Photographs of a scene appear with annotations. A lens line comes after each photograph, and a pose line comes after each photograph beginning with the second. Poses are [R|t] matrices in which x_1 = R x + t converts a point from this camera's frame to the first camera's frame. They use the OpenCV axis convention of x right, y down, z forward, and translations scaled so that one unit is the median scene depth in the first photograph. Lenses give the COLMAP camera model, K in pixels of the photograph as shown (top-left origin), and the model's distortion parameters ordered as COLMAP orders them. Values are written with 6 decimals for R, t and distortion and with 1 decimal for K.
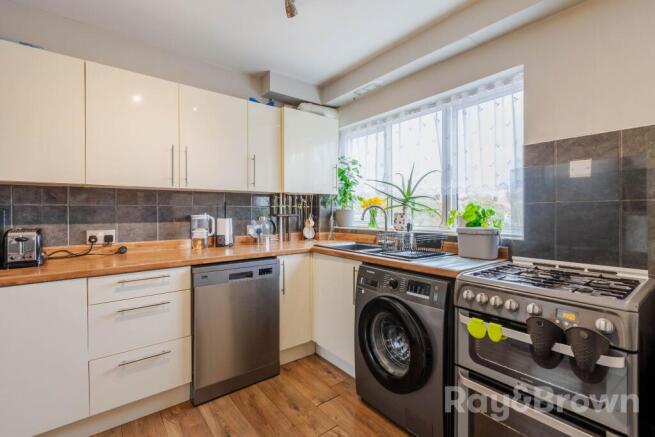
lens RADIAL K [[295.2, 0, 328.1], [0, 295.2, 215.8], [0, 0, 1]] dist [-0.000776, -0.000305]
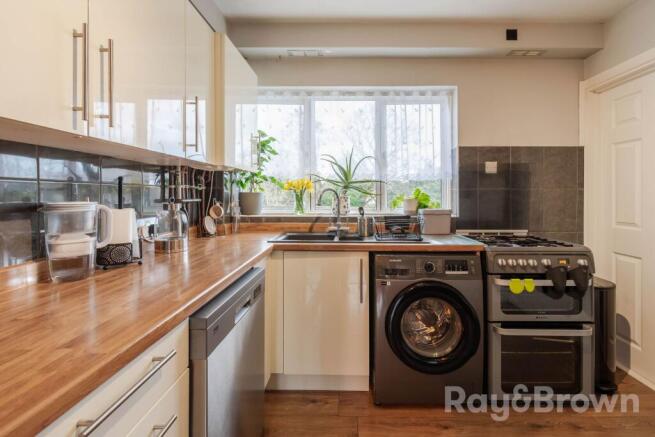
lens RADIAL K [[303.4, 0, 326.6], [0, 303.4, 194.9], [0, 0, 1]] dist [-0.001394, -0.001279]
pose [[0.624835, 0.001500, 0.780755, -0.584587], [0.008035, 0.999933, -0.008352, -0.008360], [-0.780715, 0.011492, 0.624781, 0.452689]]
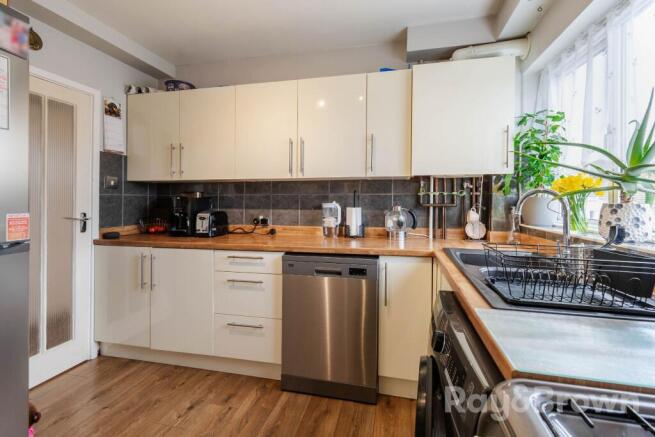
lens RADIAL K [[291.9, 0, 326.7], [0, 291.9, 204.3], [0, 0, 1]] dist [-0.000790, -0.000328]
pose [[0.626137, 0.011588, -0.779627, 0.333867], [-0.014084, 0.999895, 0.003550, -0.003276], [0.779586, 0.008758, 0.626234, 0.373168]]
